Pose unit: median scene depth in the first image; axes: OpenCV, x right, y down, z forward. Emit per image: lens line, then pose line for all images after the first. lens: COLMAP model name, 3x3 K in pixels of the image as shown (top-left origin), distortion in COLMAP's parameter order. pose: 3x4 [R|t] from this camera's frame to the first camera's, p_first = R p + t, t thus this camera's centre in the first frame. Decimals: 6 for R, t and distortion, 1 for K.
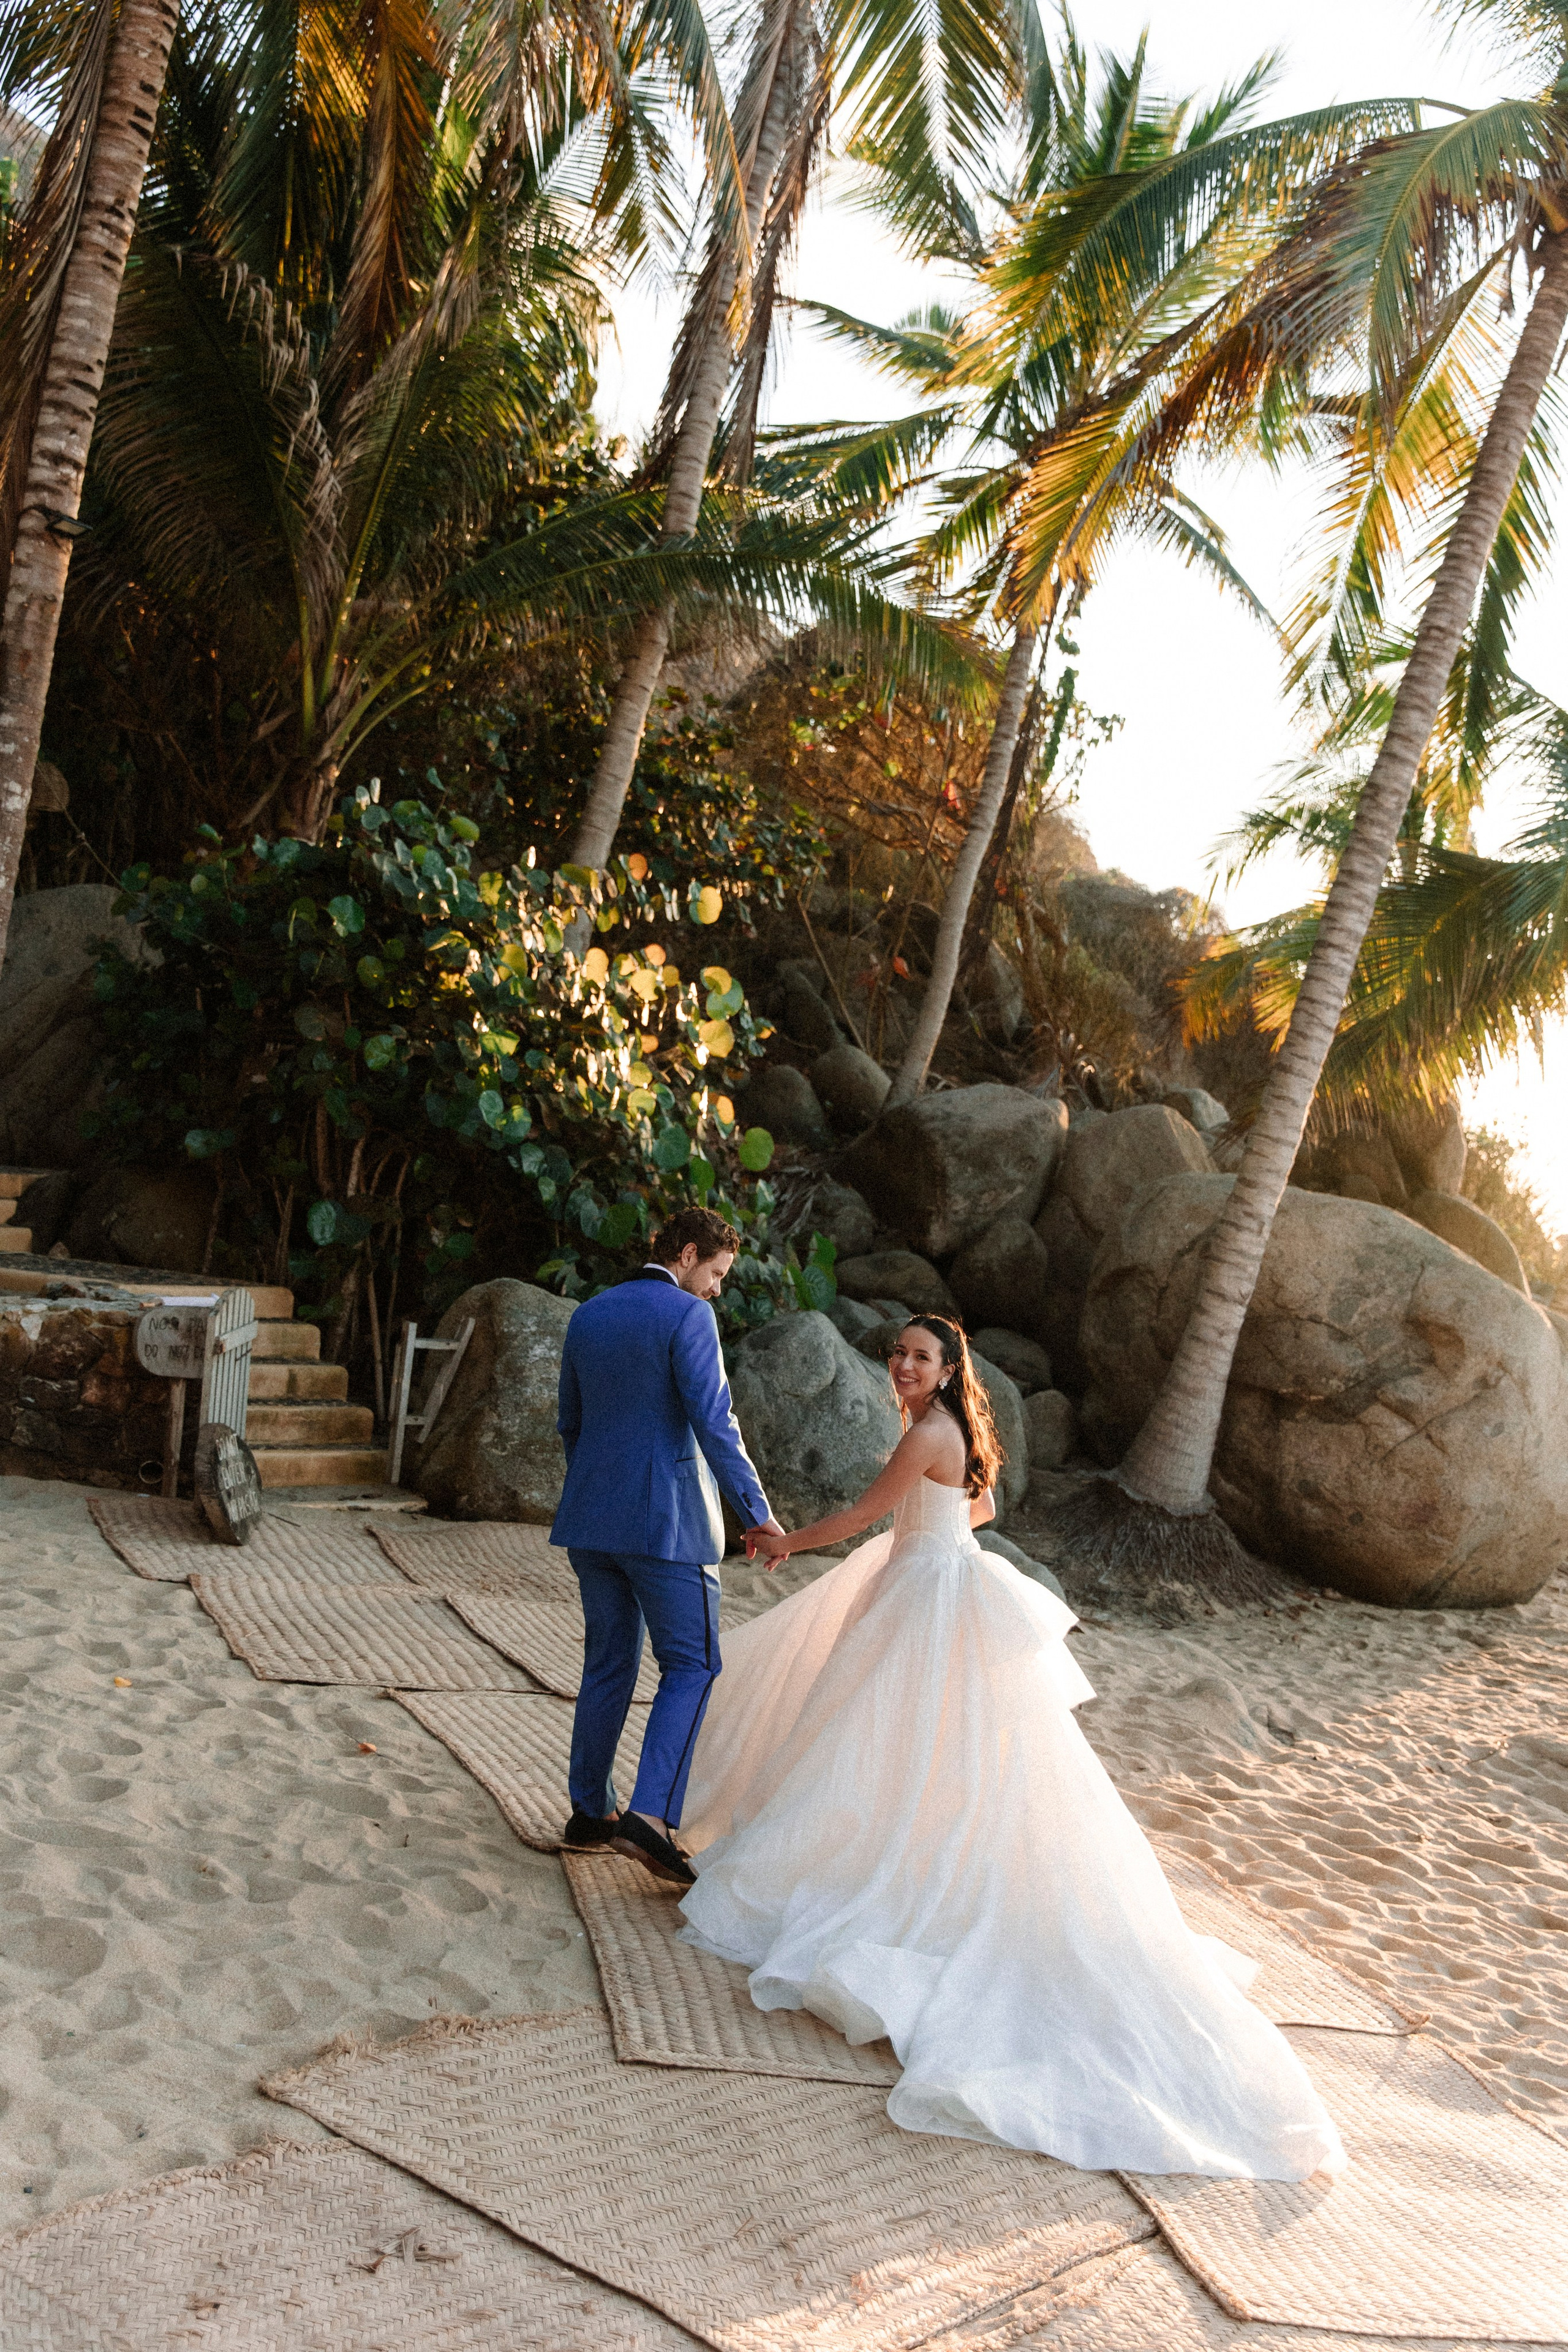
lens RADIAL K [[2209.8, 0, 784.0], [0, 2209.8, 1176.0], [0, 0, 1]] dist [0.005142, 0.032558]
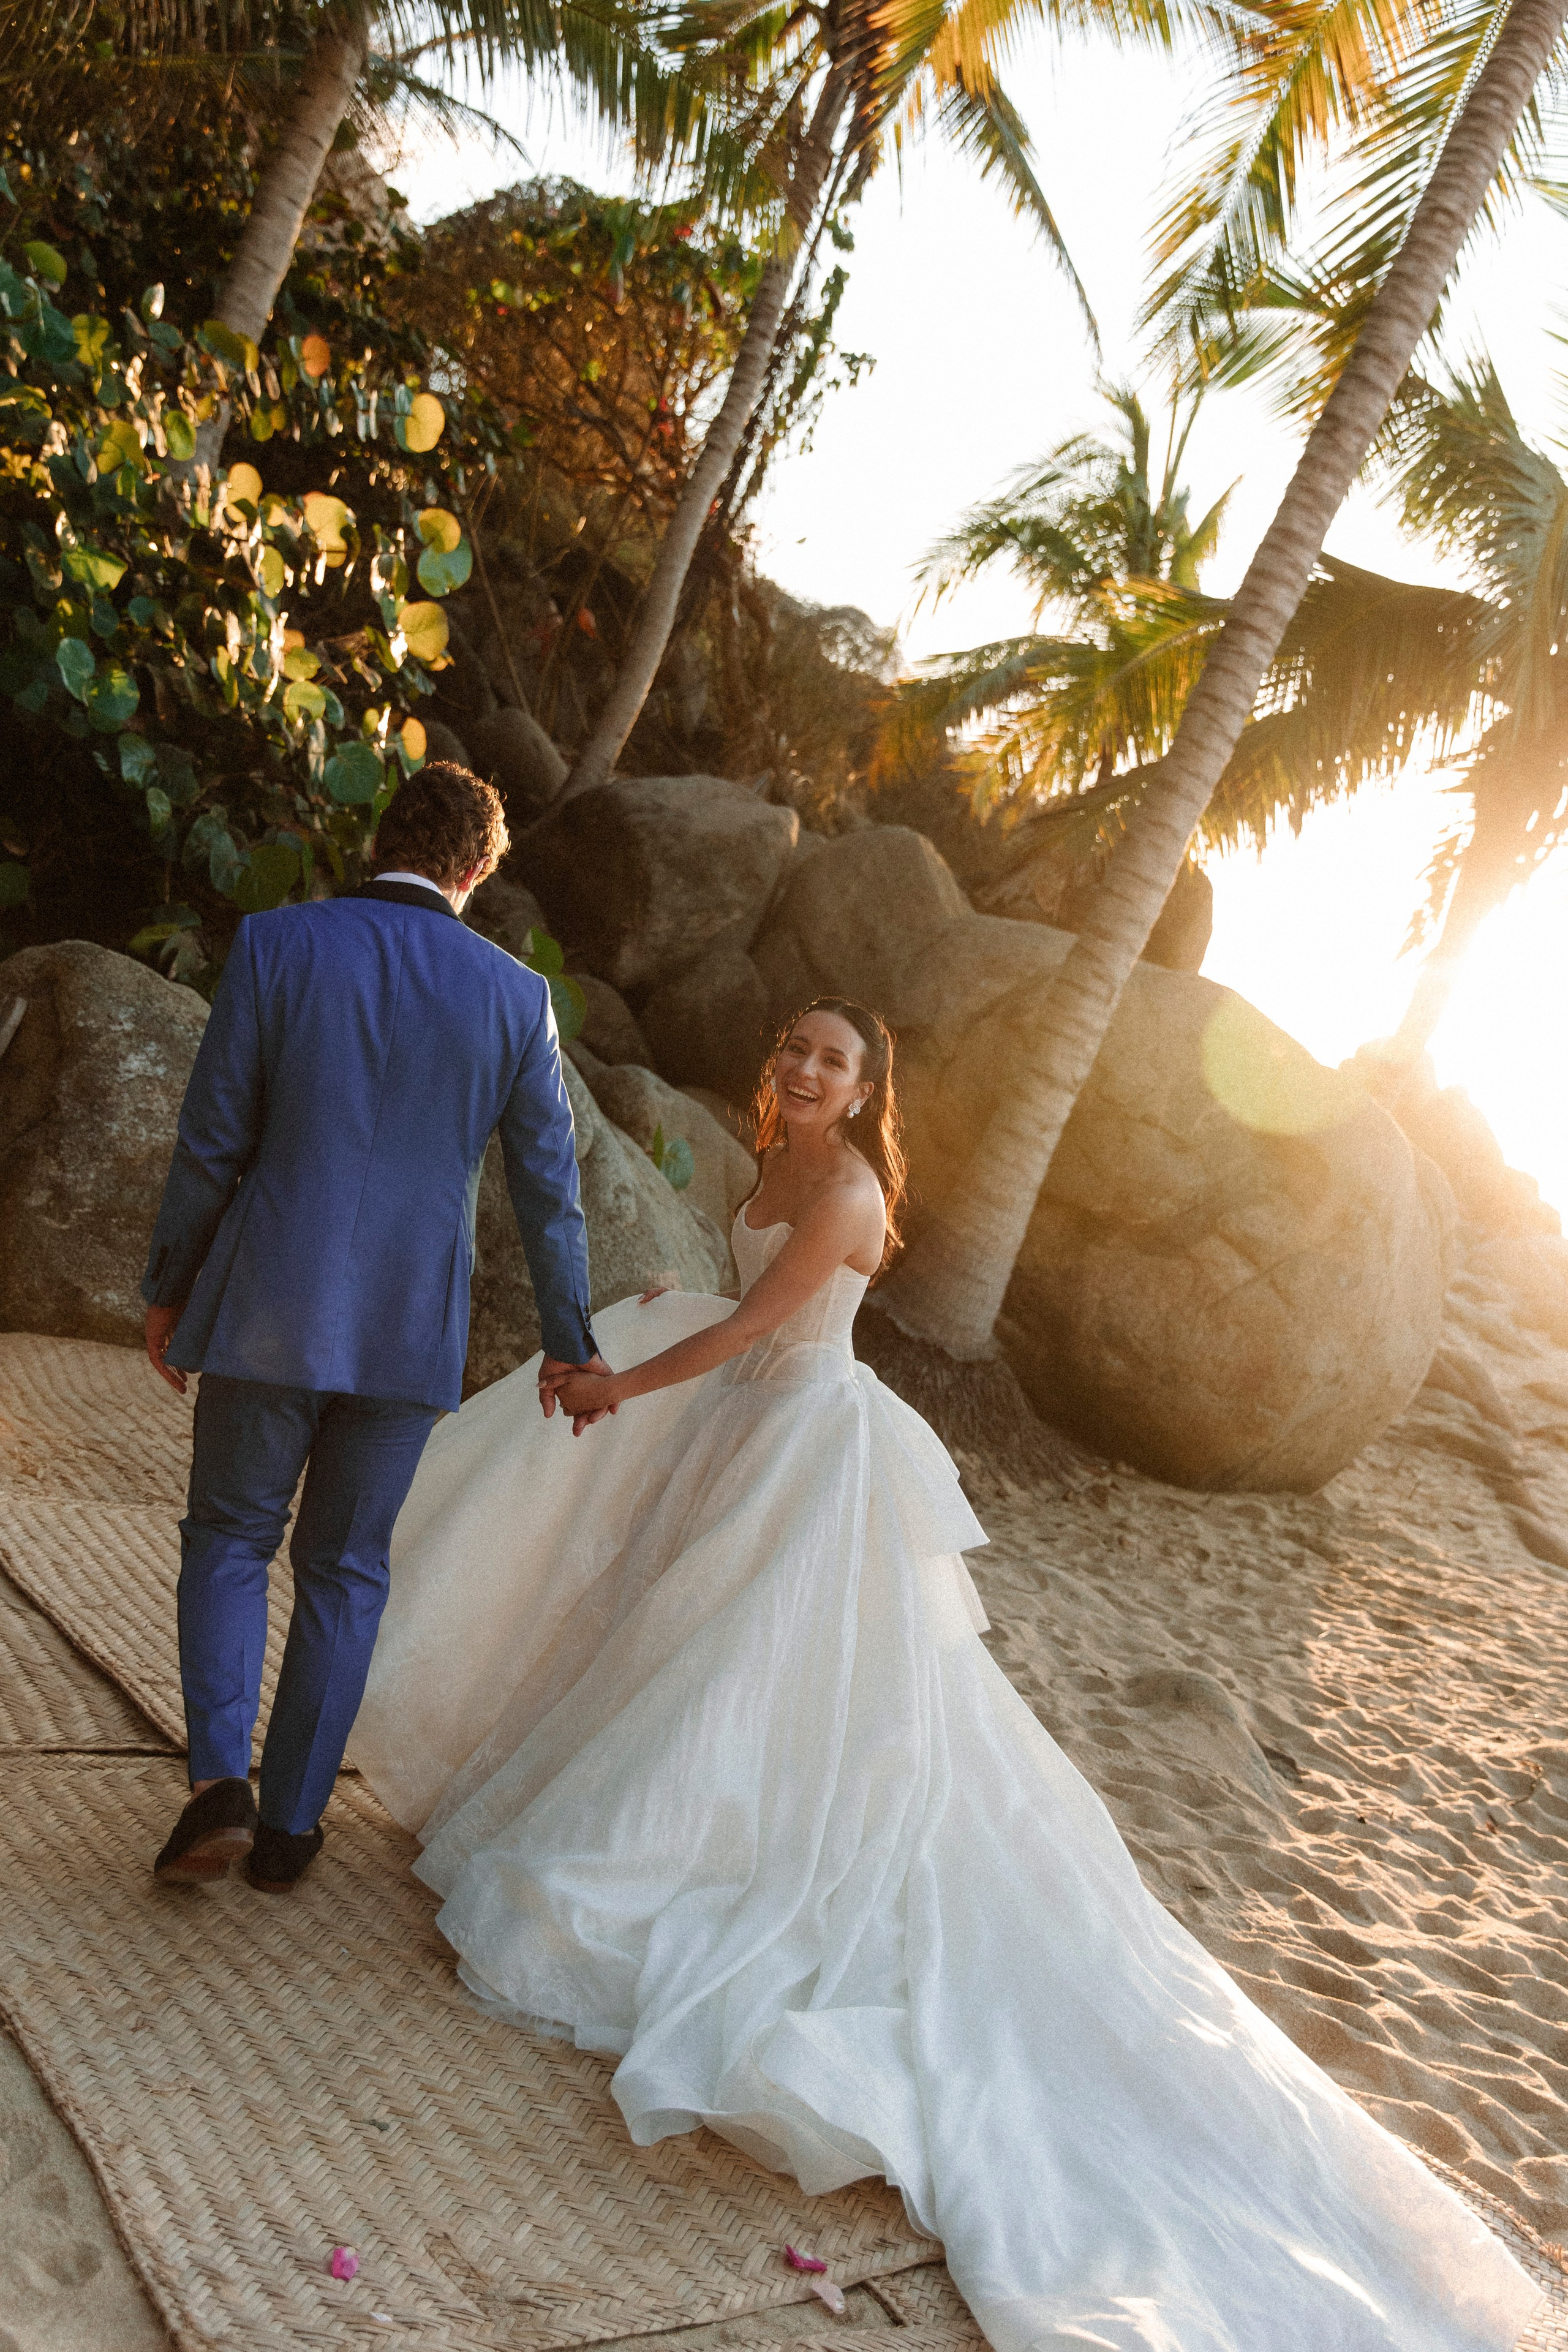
lens RADIAL K [[2209.8, 0, 784.0], [0, 2209.8, 1176.0], [0, 0, 1]] dist [0.005142, 0.032558]
pose [[0.971193, 0.089649, 0.220789, -0.055374], [-0.114085, 0.988374, 0.100511, 0.022364], [-0.209211, -0.122804, 0.970129, 0.293324]]
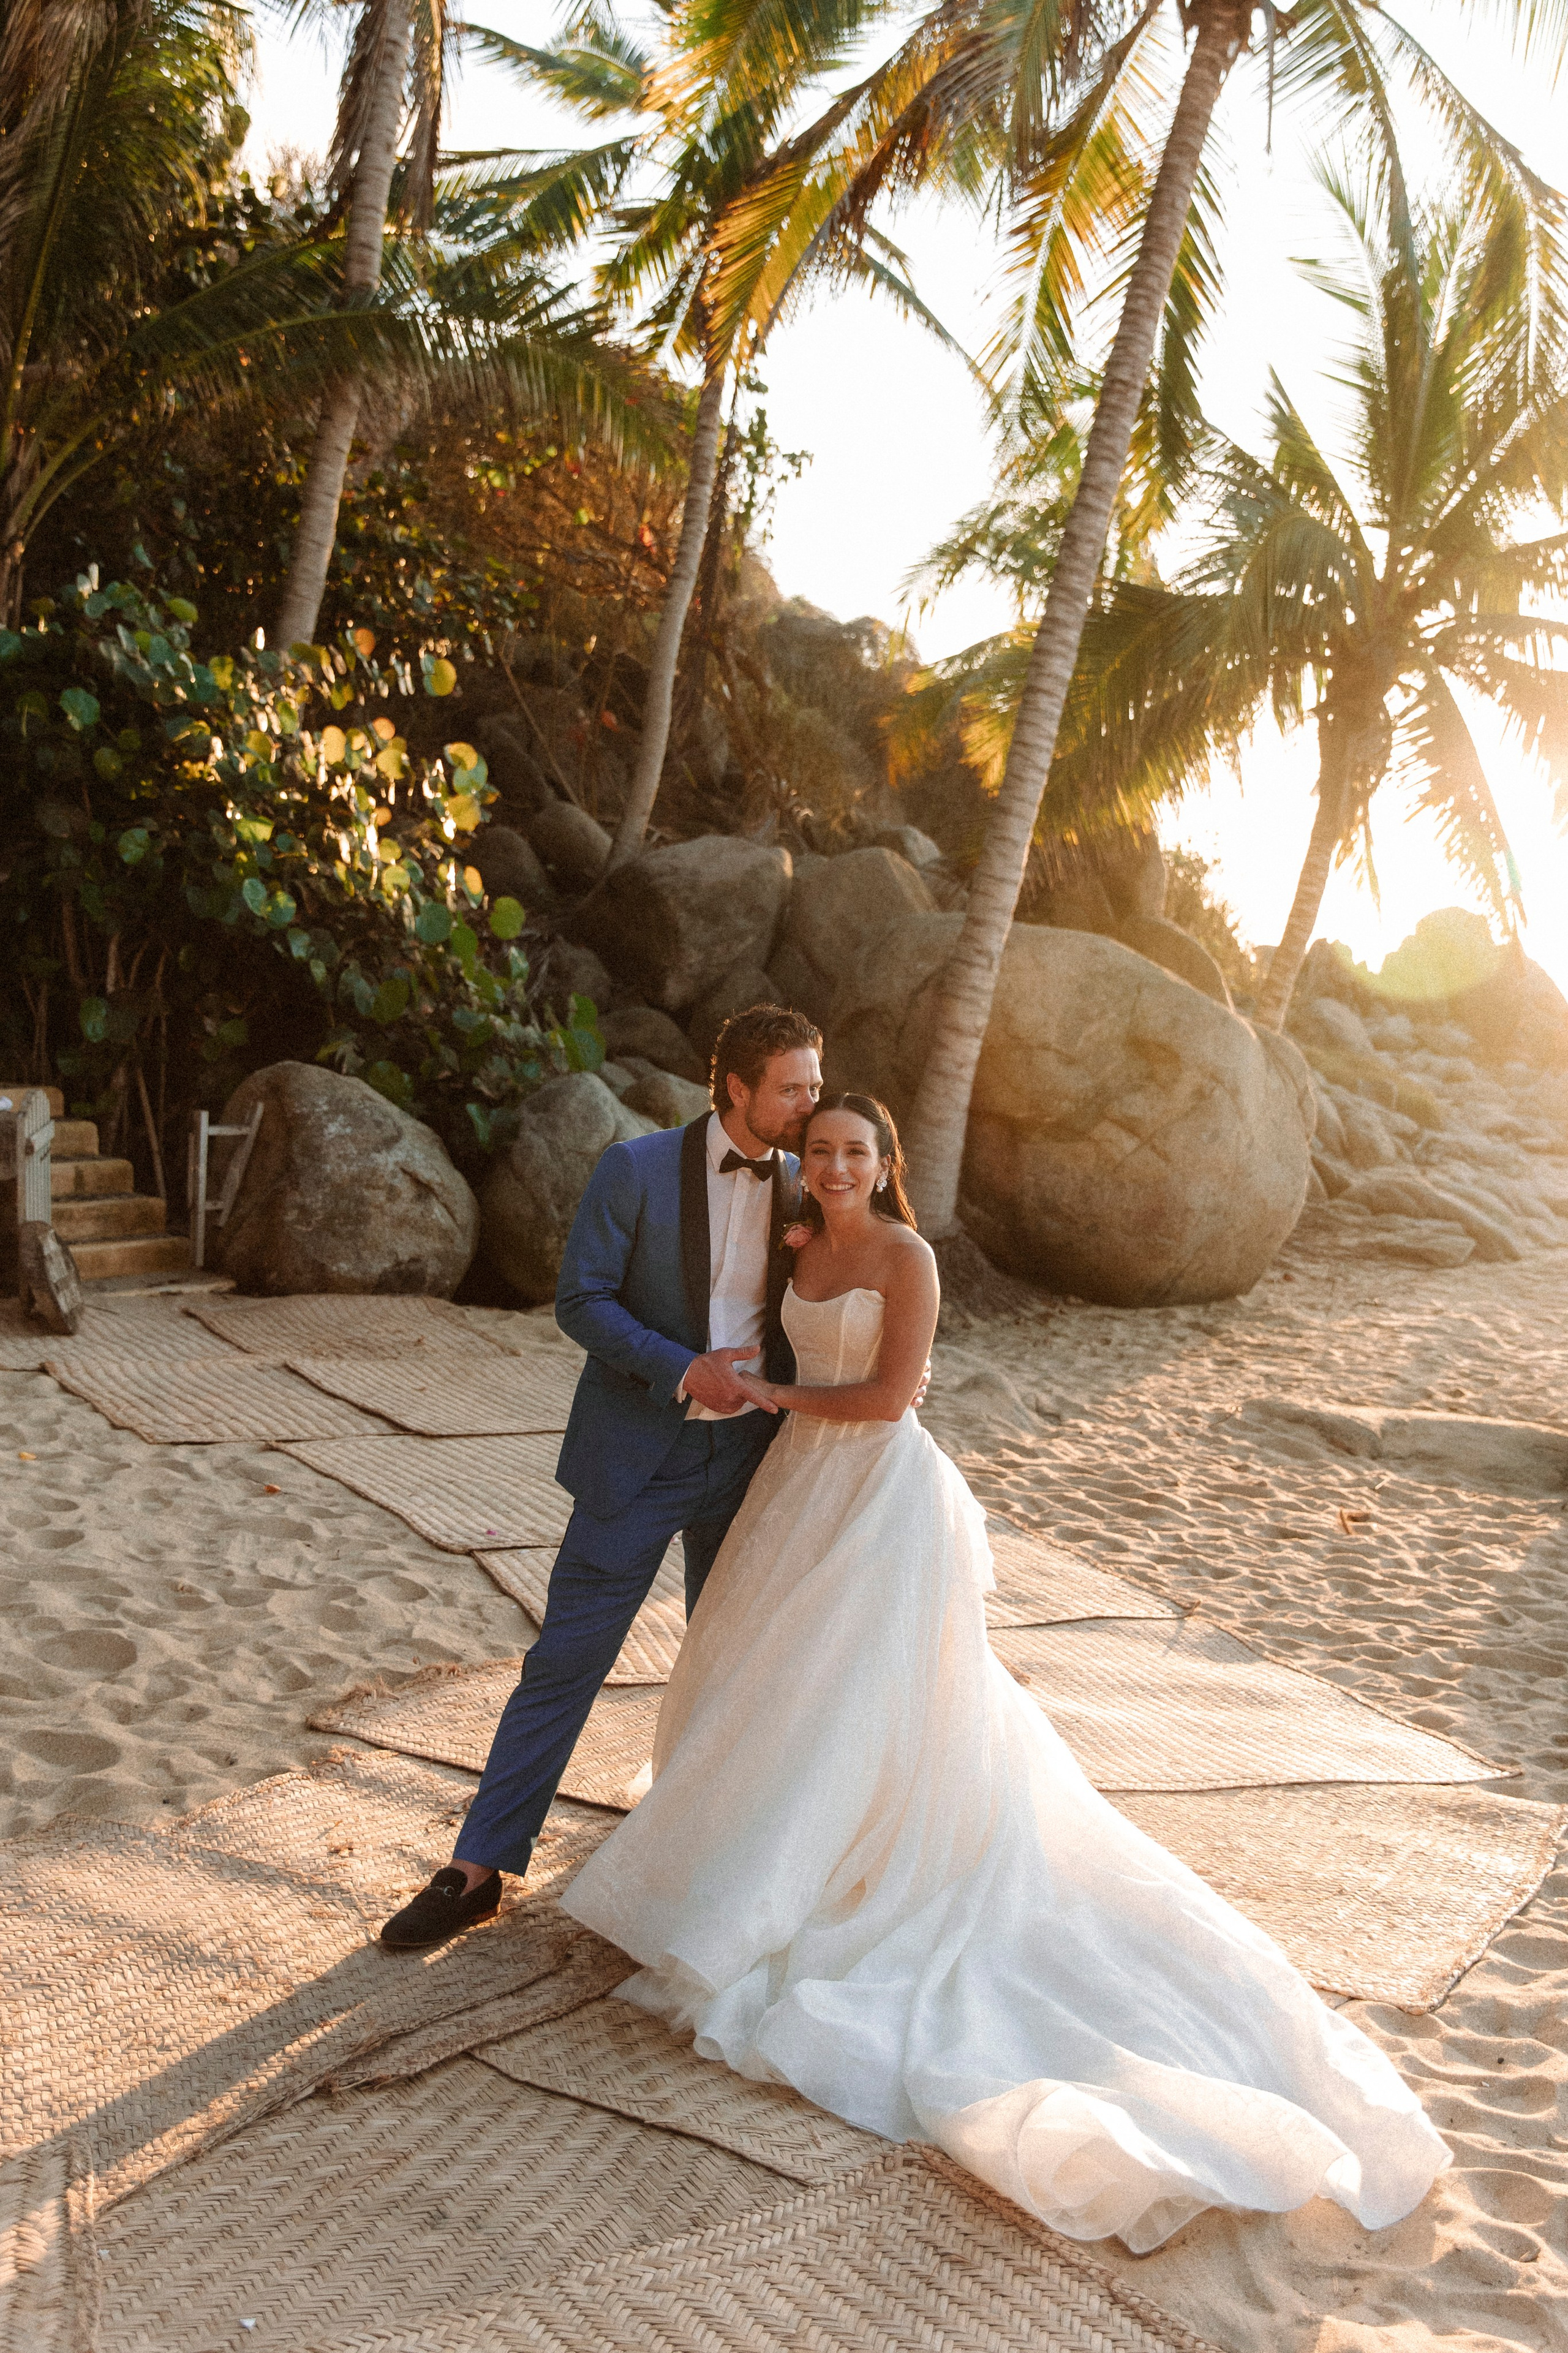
lens RADIAL K [[2370.3, 0, 861.6], [0, 2370.3, 1101.3], [0, 0, 1]] dist [0.027124, 0.002032]
pose [[0.982684, -0.073649, 0.170023, -0.044638], [0.060300, 0.994774, 0.082390, -0.008643], [-0.175202, -0.070711, 0.981990, -0.111700]]
